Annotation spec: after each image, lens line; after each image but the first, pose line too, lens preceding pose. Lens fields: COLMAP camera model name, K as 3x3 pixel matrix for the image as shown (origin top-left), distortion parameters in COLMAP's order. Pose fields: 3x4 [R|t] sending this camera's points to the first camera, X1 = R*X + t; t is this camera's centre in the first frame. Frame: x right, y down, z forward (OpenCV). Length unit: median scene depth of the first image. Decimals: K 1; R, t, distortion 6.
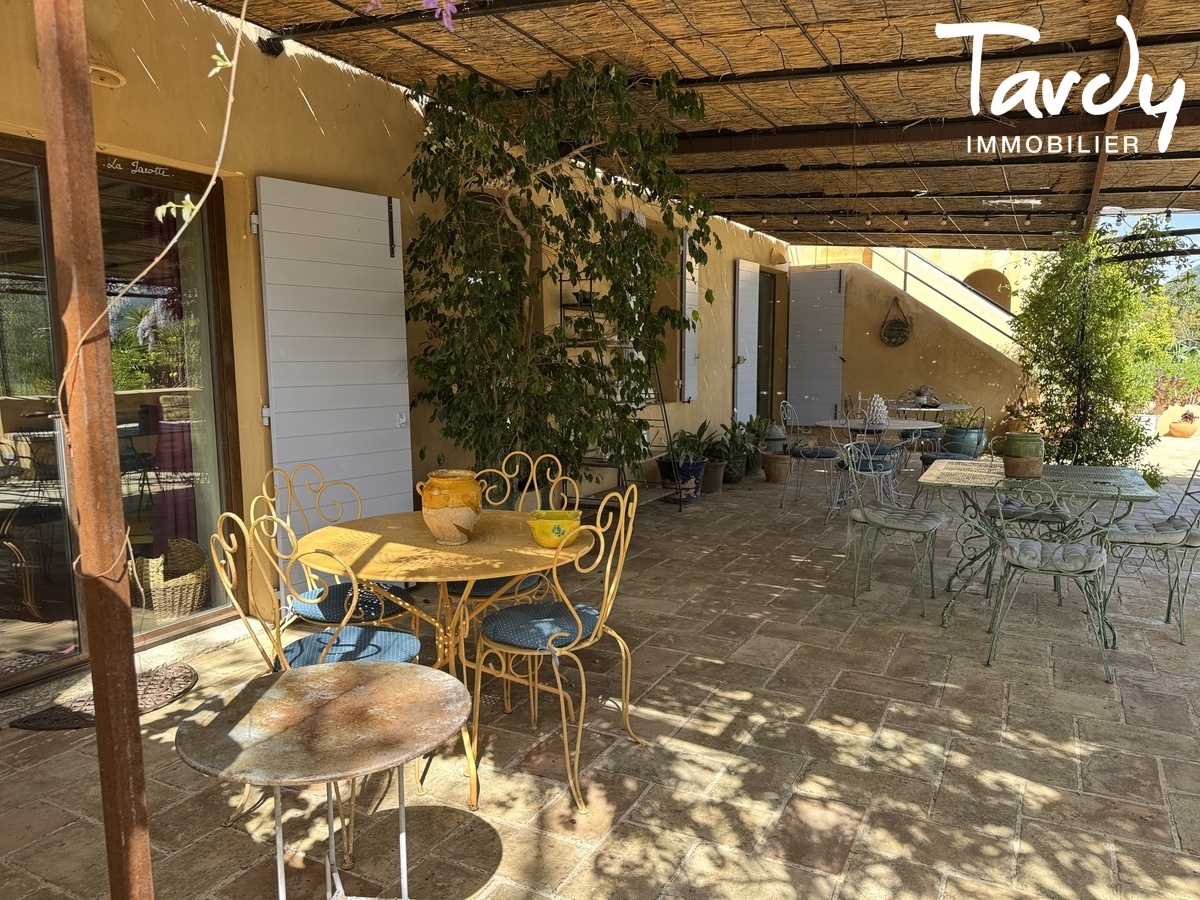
lens RADIAL K [[847.5, 0, 599.3], [0, 847.5, 467.9], [0, 0, 1]] dist [0.038336, -0.080497]
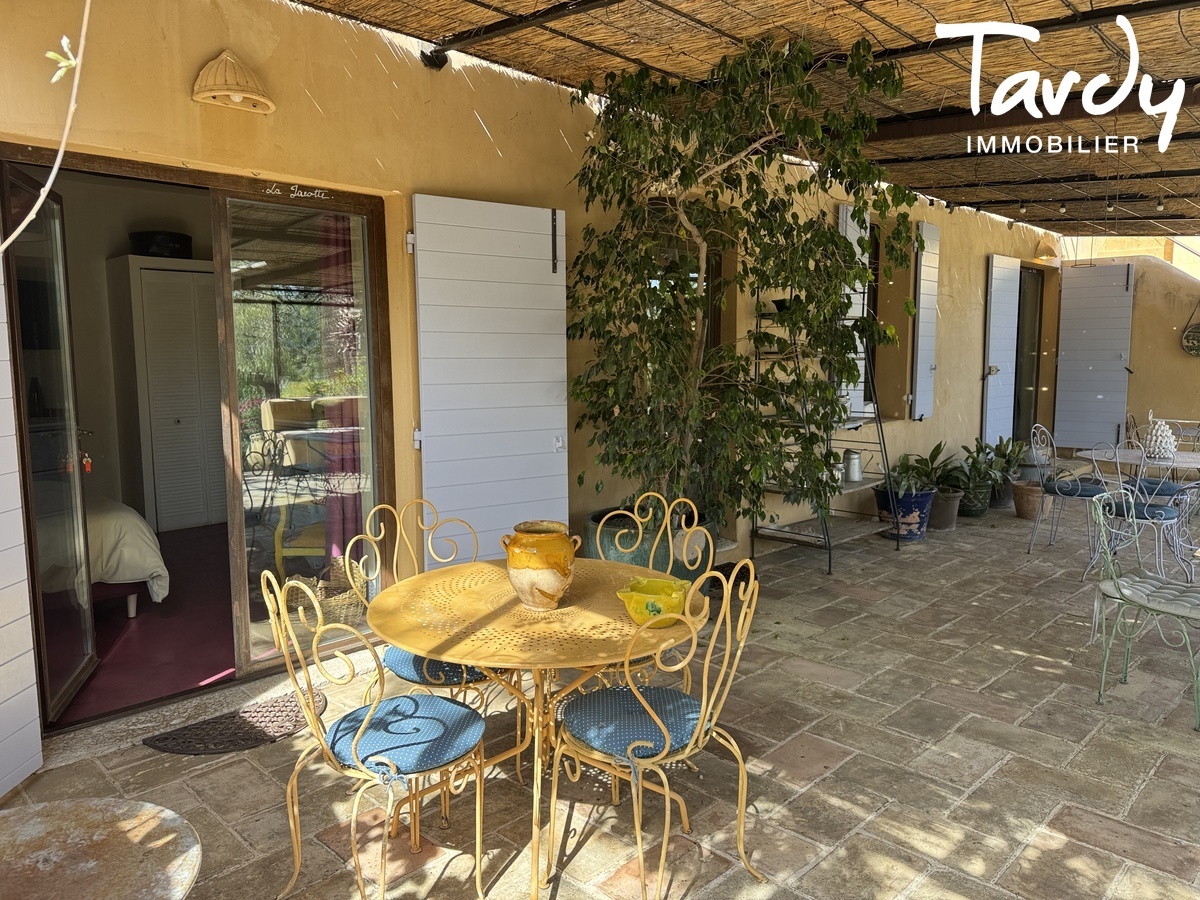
lens RADIAL K [[842.0, 0, 600.0], [0, 842.0, 450.0], [0, 0, 1]] dist [0.037209, -0.079883]
pose [[0.954470, 0.035803, -0.296152, 0.088629], [-0.040927, 0.999100, -0.011118, -0.044133], [0.295488, 0.022732, 0.955076, 0.133708]]
